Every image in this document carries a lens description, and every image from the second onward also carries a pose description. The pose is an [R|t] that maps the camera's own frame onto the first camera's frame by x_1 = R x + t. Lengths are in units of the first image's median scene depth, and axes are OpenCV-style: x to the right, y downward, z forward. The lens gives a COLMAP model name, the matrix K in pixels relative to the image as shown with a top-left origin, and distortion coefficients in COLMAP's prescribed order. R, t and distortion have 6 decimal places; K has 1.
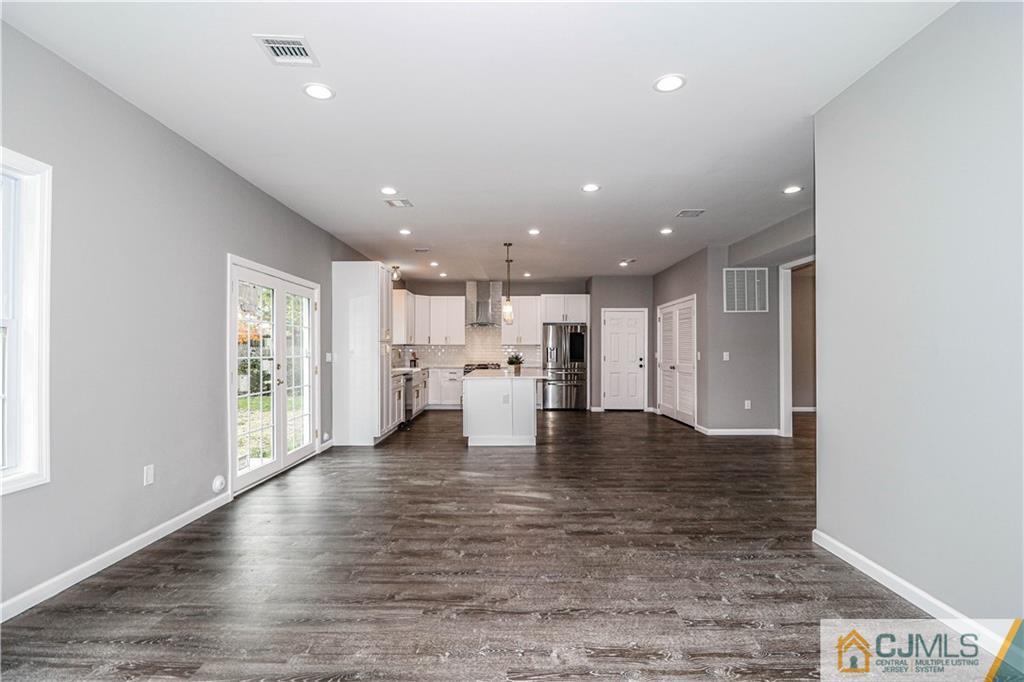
lens RADIAL K [[482.4, 0, 511.1], [0, 482.4, 349.7], [0, 0, 1]] dist [-0.000080, -0.013359]
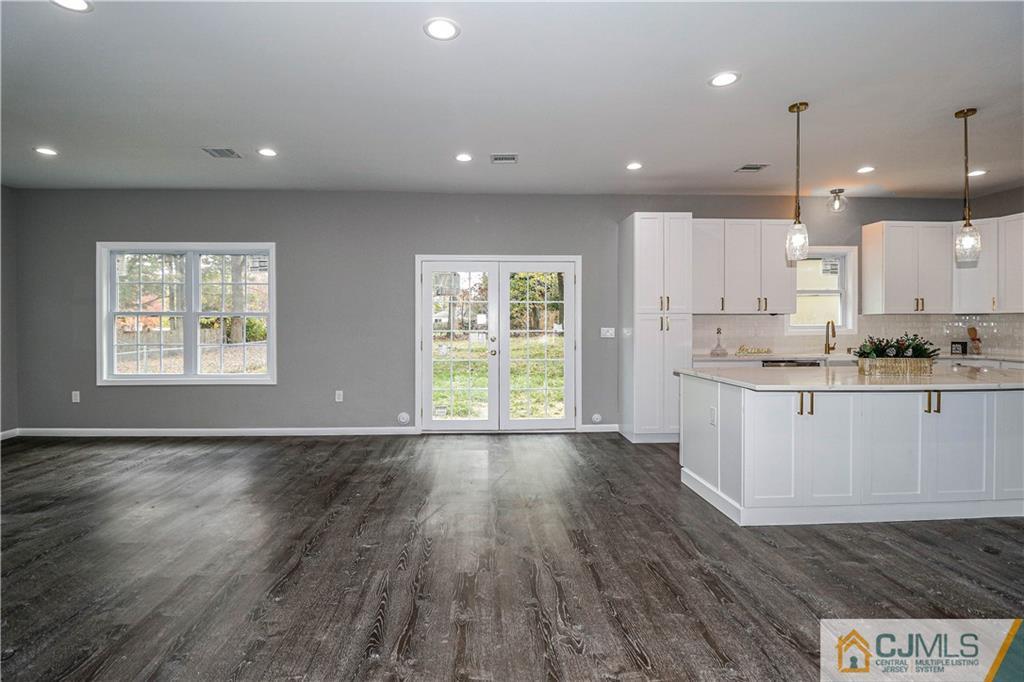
lens RADIAL K [[483.7, 0, 494.8], [0, 483.7, 329.3], [0, 0, 1]] dist [-0.000566, -0.011996]
pose [[0.043113, 0.012201, -0.998996, 0.433223], [0.003265, 0.999918, 0.012353, -0.001686], [0.999065, -0.003794, 0.043070, 0.625394]]
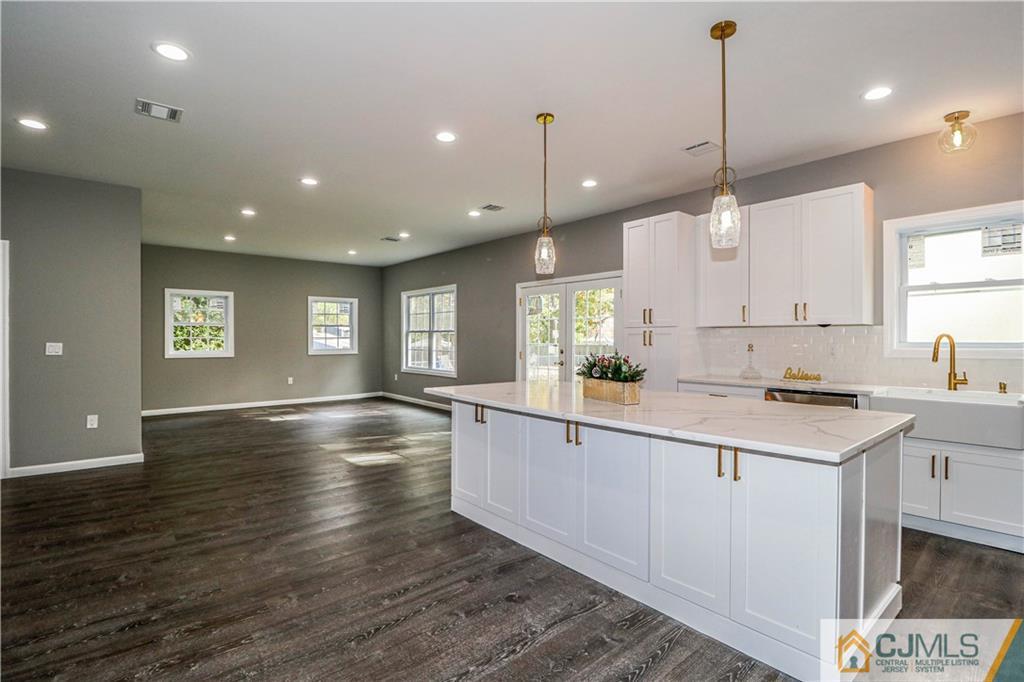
lens RADIAL K [[483.6, 0, 514.4], [0, 483.6, 337.9], [0, 0, 1]] dist [-0.000619, -0.013326]
pose [[-0.759456, 0.001275, -0.650557, 0.304394], [0.001757, 0.999998, -0.000092, -0.001181], [0.650556, -0.001213, -0.759457, 1.246761]]
